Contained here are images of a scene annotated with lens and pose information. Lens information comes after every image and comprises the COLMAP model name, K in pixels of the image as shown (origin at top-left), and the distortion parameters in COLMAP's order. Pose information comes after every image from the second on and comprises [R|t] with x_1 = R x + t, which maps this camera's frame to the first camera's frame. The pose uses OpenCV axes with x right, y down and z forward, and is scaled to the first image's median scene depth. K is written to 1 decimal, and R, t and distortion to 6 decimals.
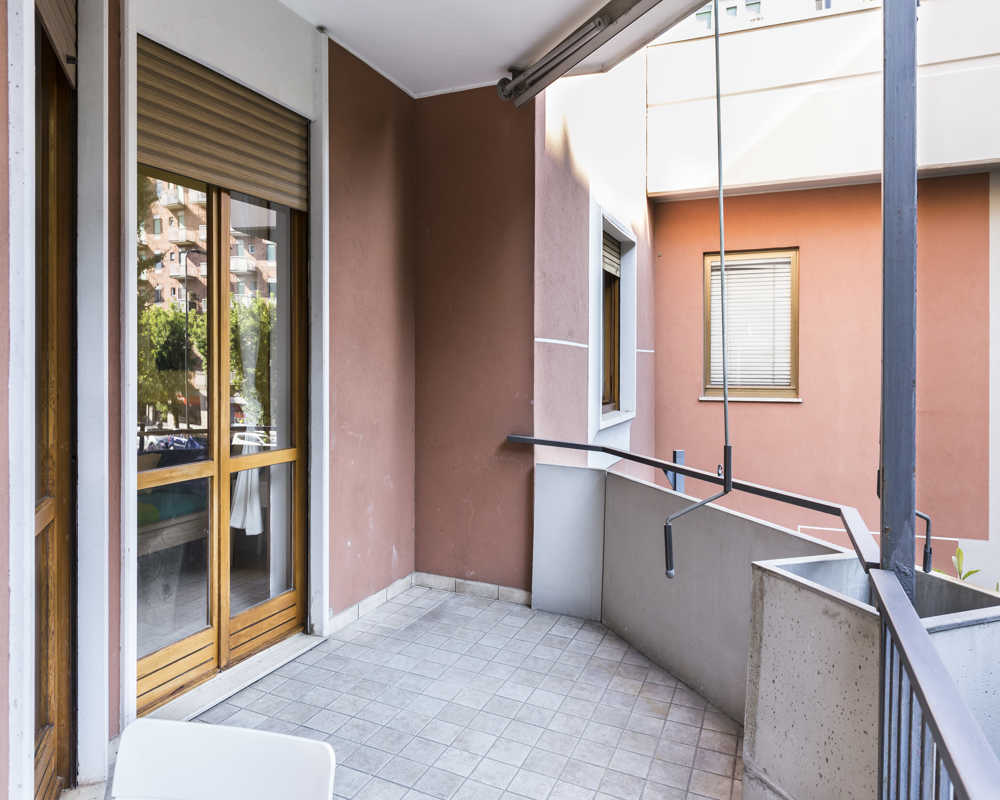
lens RADIAL K [[715.7, 0, 500.3], [0, 715.7, 346.6], [0, 0, 1]] dist [-0.003347, -0.000154]
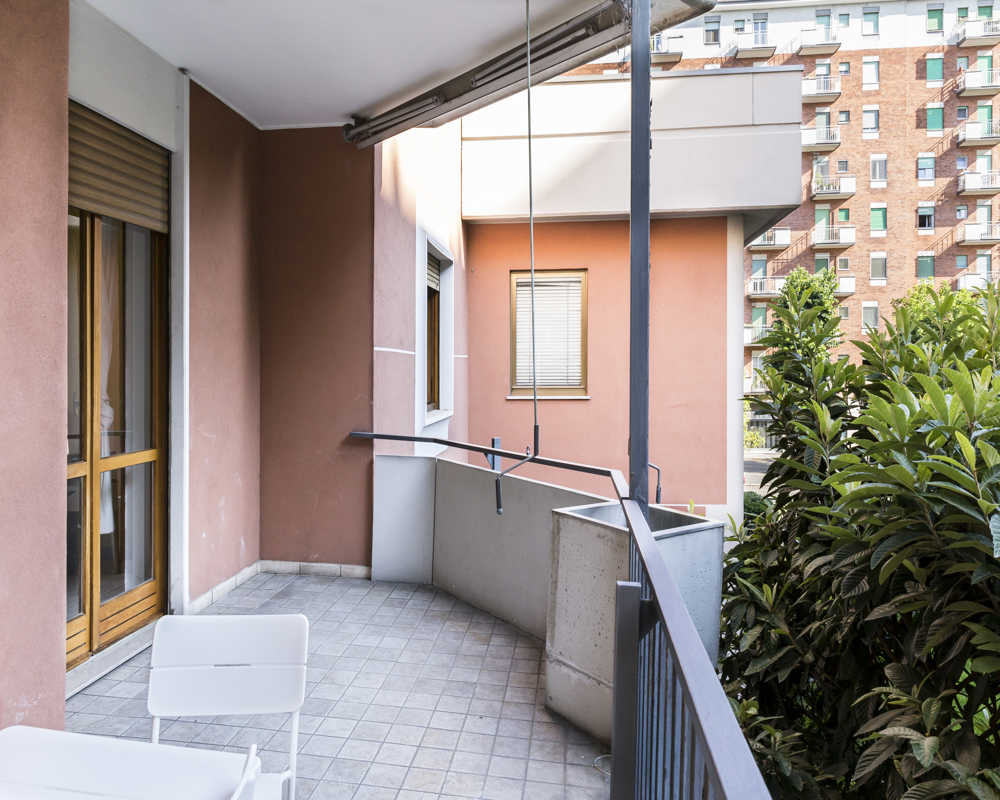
lens RADIAL K [[715.7, 0, 500.3], [0, 715.7, 346.6], [0, 0, 1]] dist [-0.003347, -0.000154]
pose [[0.963944, -0.001528, 0.266100, -0.069330], [0.002338, 0.999994, -0.002729, -0.010827], [-0.266094, 0.003252, 0.963942, -0.192785]]
